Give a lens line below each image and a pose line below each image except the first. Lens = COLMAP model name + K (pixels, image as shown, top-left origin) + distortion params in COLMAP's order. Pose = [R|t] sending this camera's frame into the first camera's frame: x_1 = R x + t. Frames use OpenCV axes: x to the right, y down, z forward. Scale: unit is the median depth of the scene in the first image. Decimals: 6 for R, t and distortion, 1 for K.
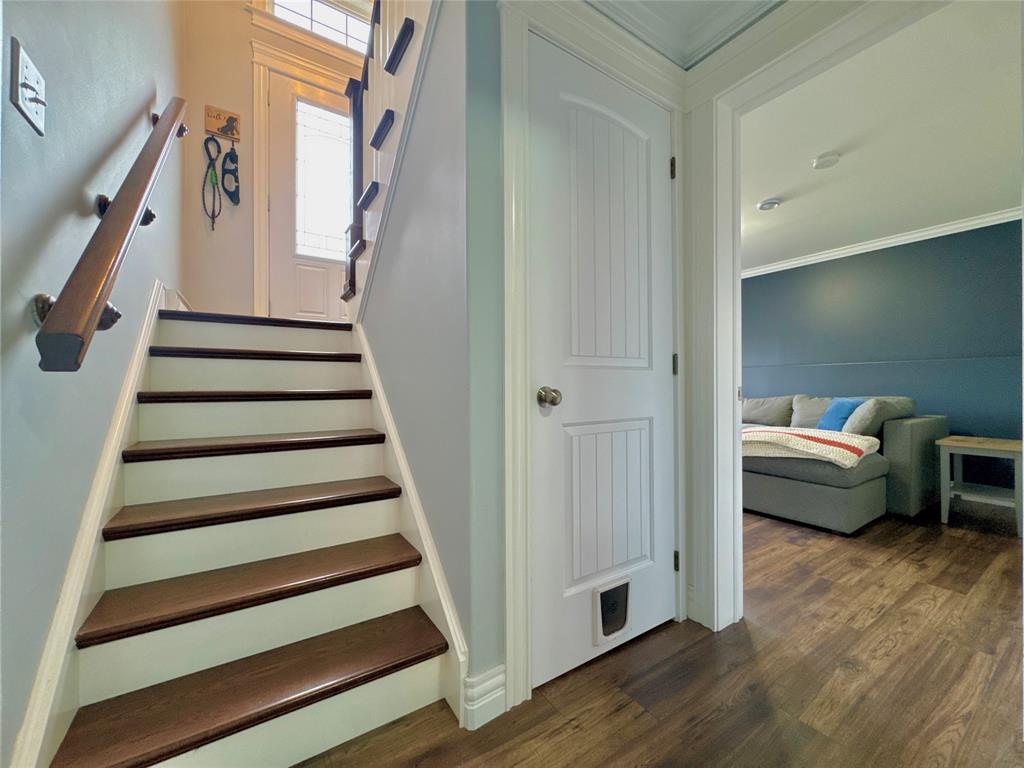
lens RADIAL K [[408.4, 0, 507.2], [0, 408.4, 383.6], [0, 0, 1]] dist [-0.004078, 0.000852]
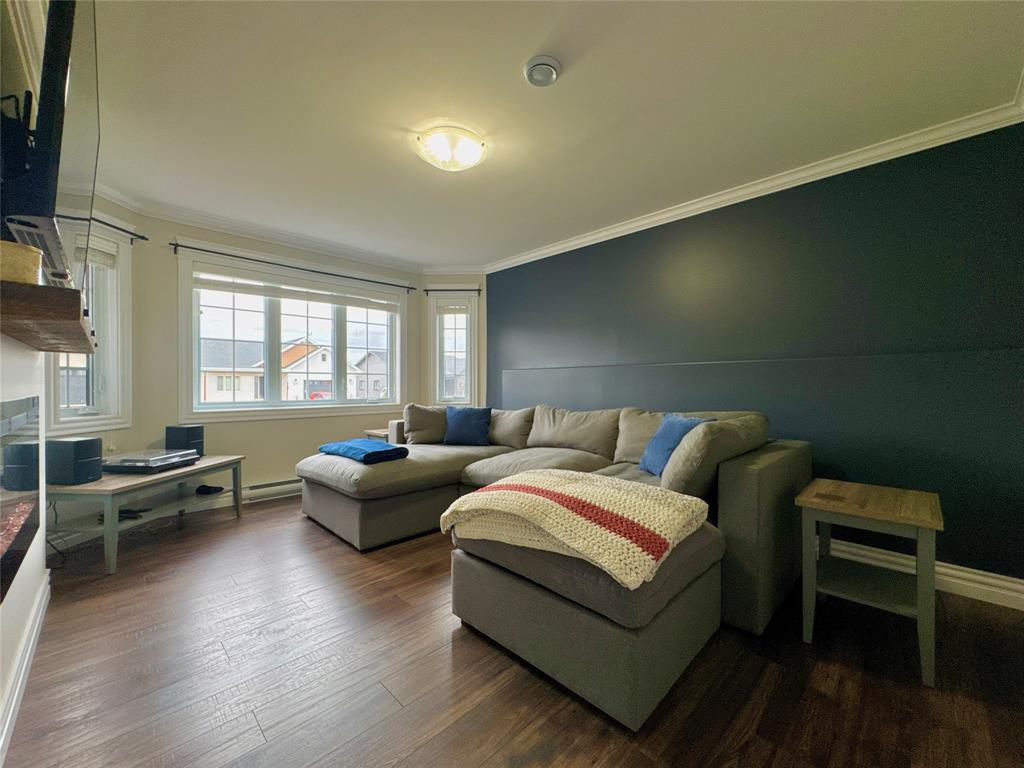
lens RADIAL K [[408.4, 0, 511.6], [0, 408.4, 383.9], [0, 0, 1]] dist [-0.004078, 0.000852]
pose [[0.979814, -0.002210, 0.199900, 0.526560], [0.000879, 0.999977, 0.006748, -0.022423], [-0.199910, -0.006436, 0.979793, 0.499403]]
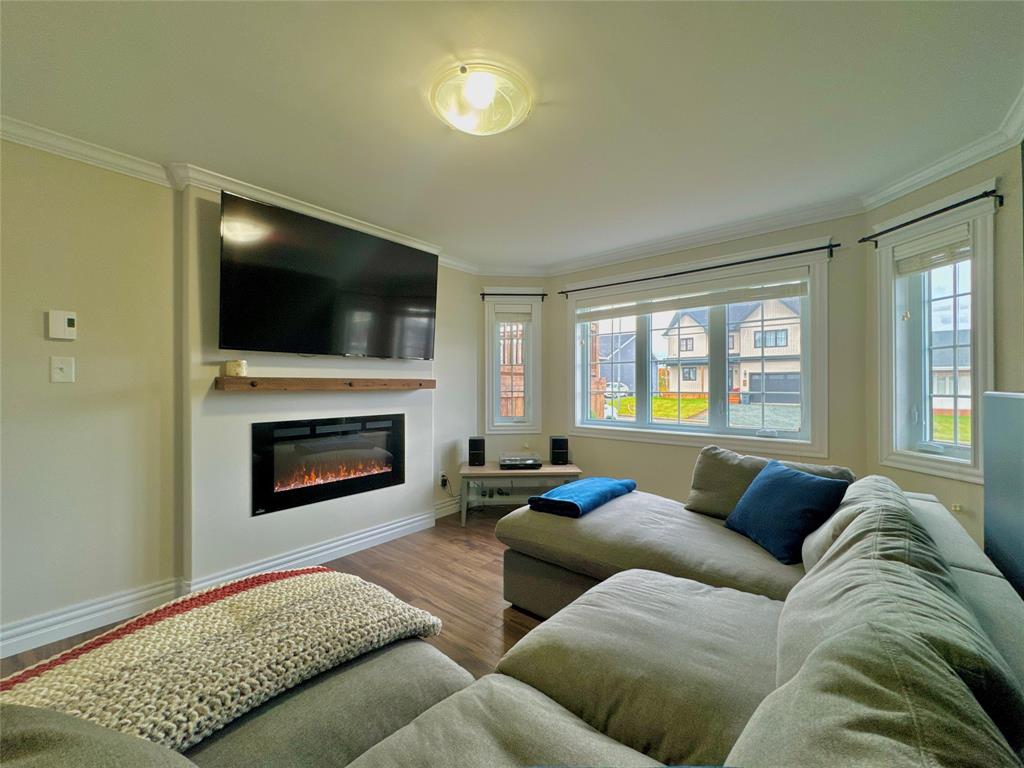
lens RADIAL K [[408.4, 0, 506.8], [0, 408.4, 383.7], [0, 0, 1]] dist [-0.004078, 0.000852]
pose [[0.288519, -0.003926, -0.957466, 1.101403], [0.006047, 0.999979, -0.002279, -0.074718], [0.957455, -0.005133, 0.288537, 1.137889]]
